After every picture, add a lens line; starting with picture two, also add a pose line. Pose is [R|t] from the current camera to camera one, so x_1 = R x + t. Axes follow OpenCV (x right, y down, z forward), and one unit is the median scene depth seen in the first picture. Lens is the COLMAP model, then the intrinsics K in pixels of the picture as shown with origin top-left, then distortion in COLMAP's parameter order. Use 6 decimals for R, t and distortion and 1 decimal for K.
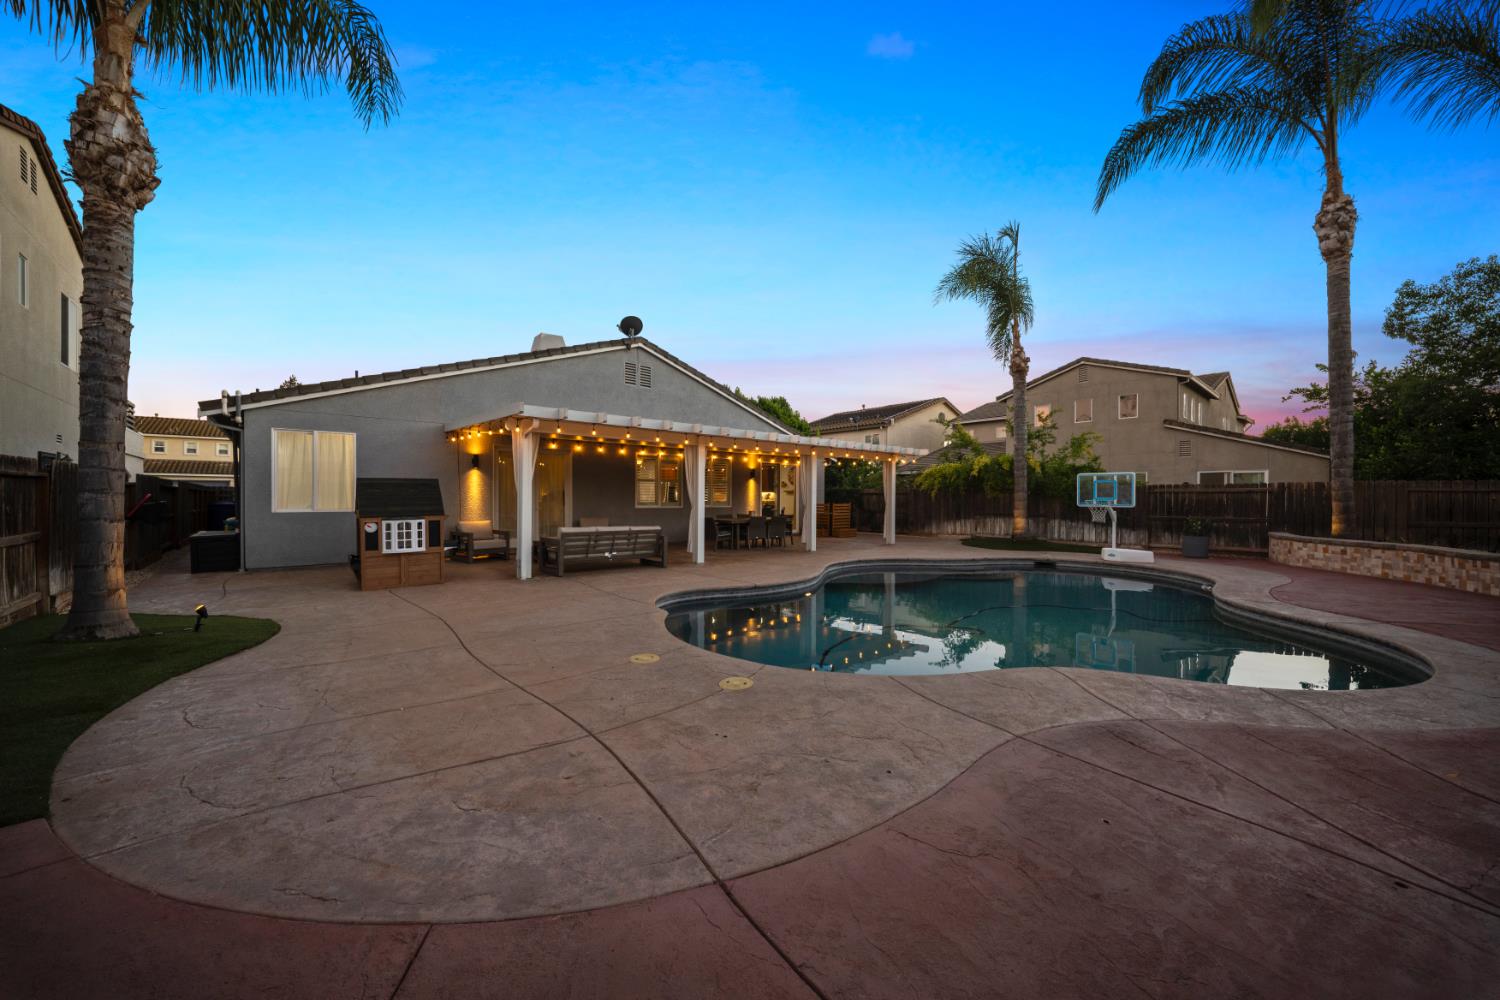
lens RADIAL K [[523.9, 0, 748.4], [0, 523.9, 497.4], [0, 0, 1]] dist [0.000068, 0.000009]
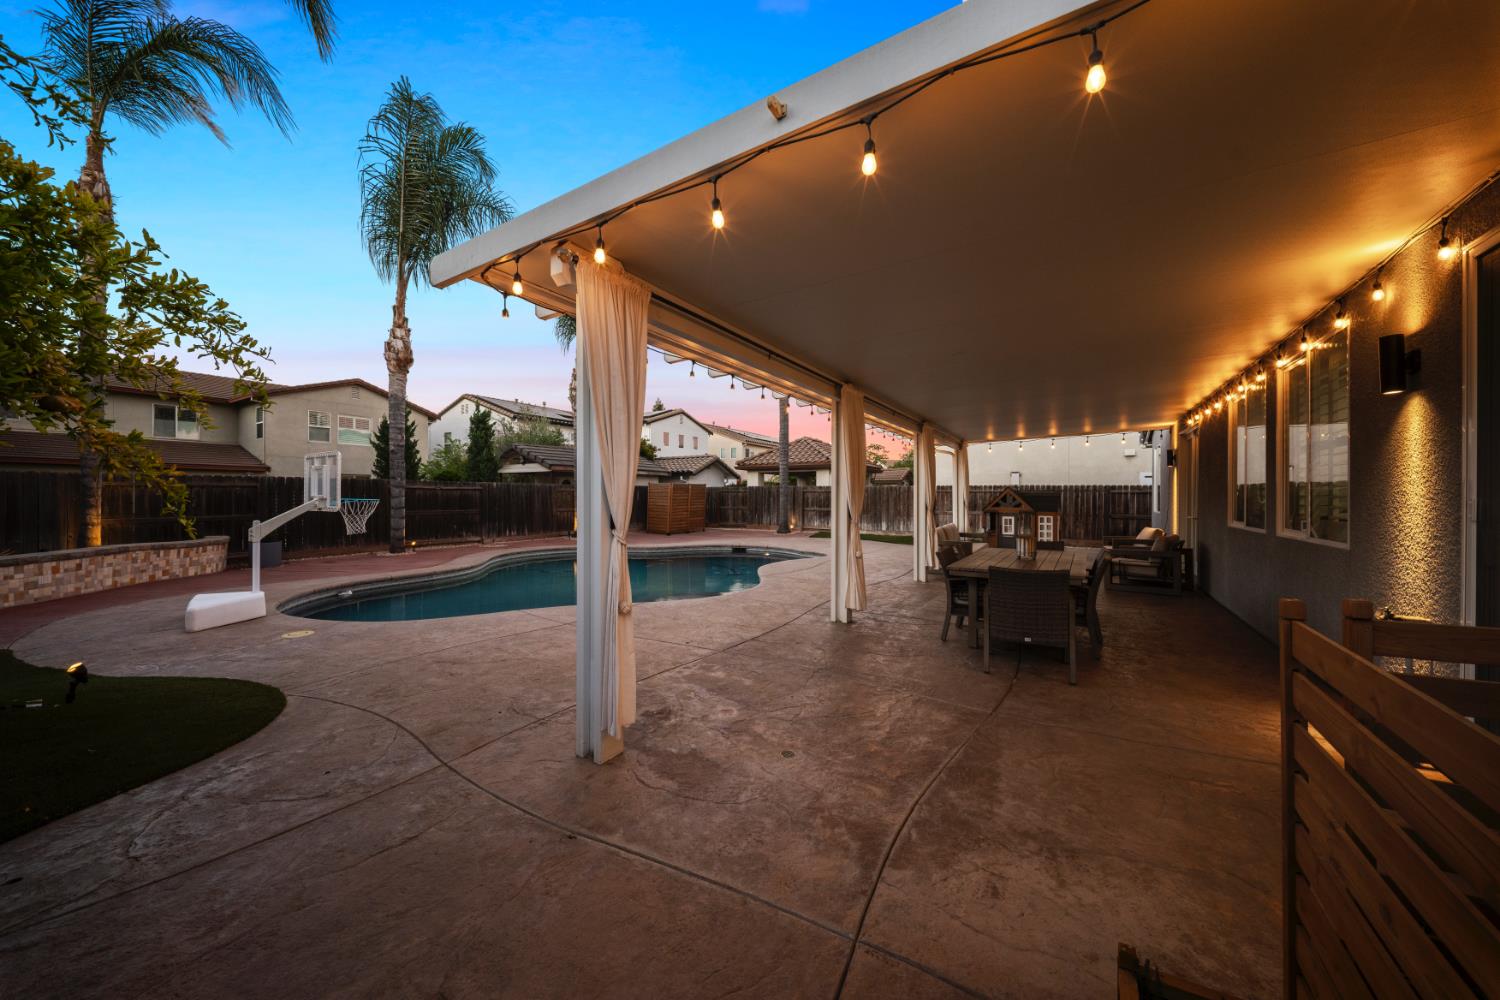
lens RADIAL K [[523.9, 0, 750.7], [0, 523.9, 500.2], [0, 0, 1]] dist [0.000068, 0.000009]
pose [[-0.923823, -0.005285, -0.382784, 0.597511], [-0.004679, 0.999986, -0.002514, 0.009628], [0.382792, -0.000532, -0.923834, 2.204330]]
